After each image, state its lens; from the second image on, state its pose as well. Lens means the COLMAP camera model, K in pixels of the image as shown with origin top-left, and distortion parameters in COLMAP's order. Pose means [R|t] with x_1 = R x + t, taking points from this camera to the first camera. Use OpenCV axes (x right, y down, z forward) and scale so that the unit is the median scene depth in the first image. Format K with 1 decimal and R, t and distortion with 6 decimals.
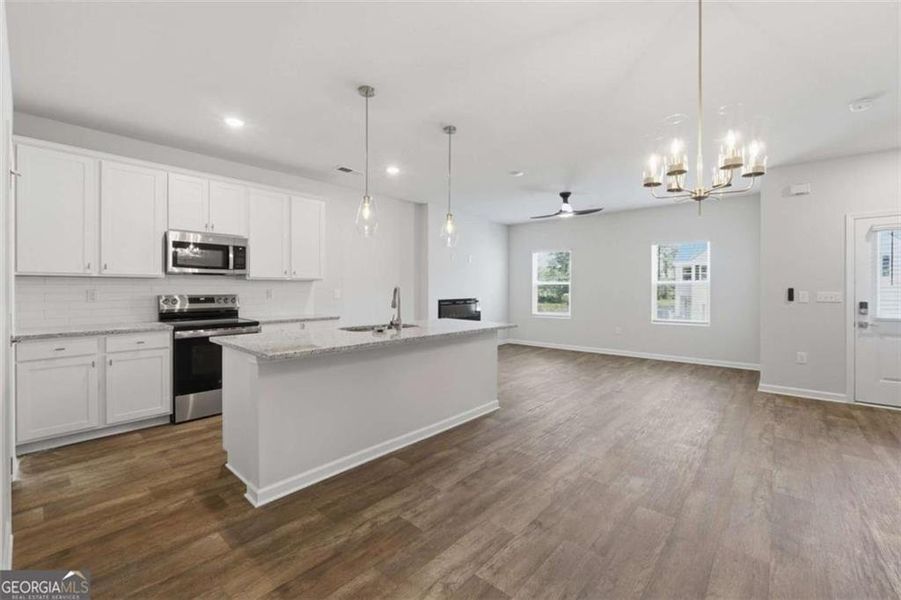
lens RADIAL K [[380.5, 0, 449.3], [0, 380.5, 289.8], [0, 0, 1]] dist [-0.017873, 0.005569]
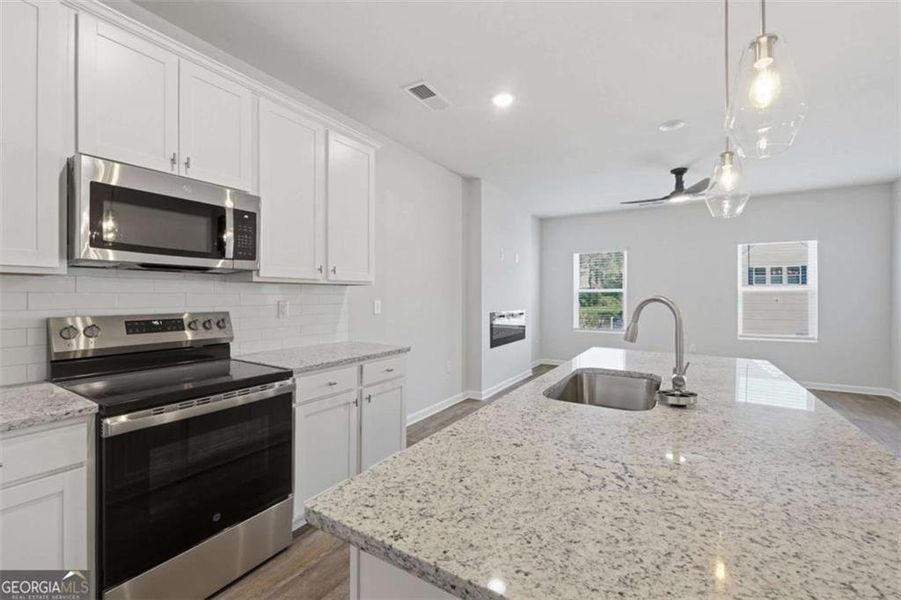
lens RADIAL K [[385.2, 0, 449.5], [0, 385.2, 297.2], [0, 0, 1]] dist [-0.004334, -0.000332]
pose [[0.984737, -0.001774, 0.174043, -0.372539], [0.001717, 0.999998, 0.000478, -0.006697], [-0.174043, -0.000172, 0.984738, 0.464341]]
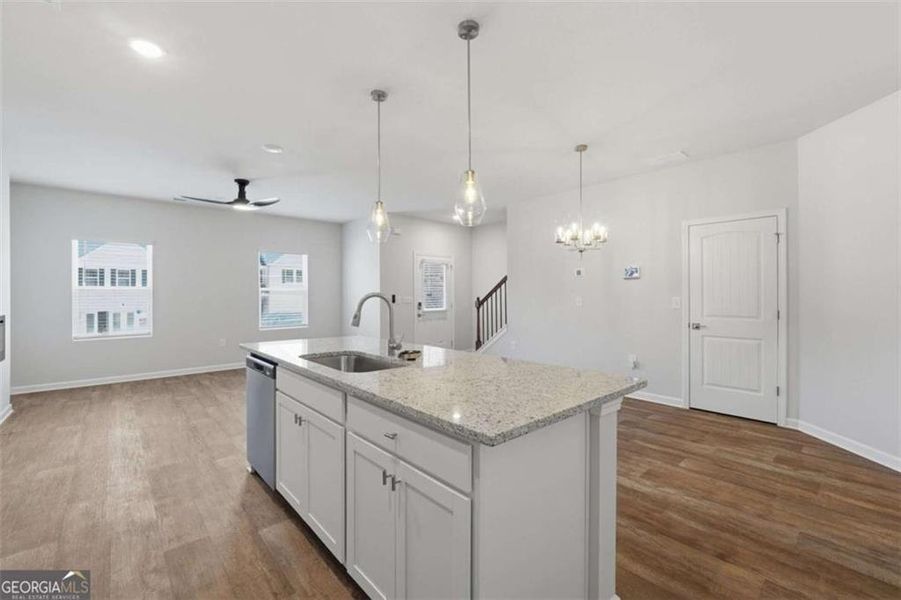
lens RADIAL K [[380.5, 0, 449.3], [0, 380.5, 289.8], [0, 0, 1]] dist [-0.017873, 0.005569]
pose [[0.120482, 0.010130, 0.992664, -0.628877], [0.007860, 0.999907, -0.011157, -0.004669], [-0.992684, 0.009146, 0.120391, 0.626981]]
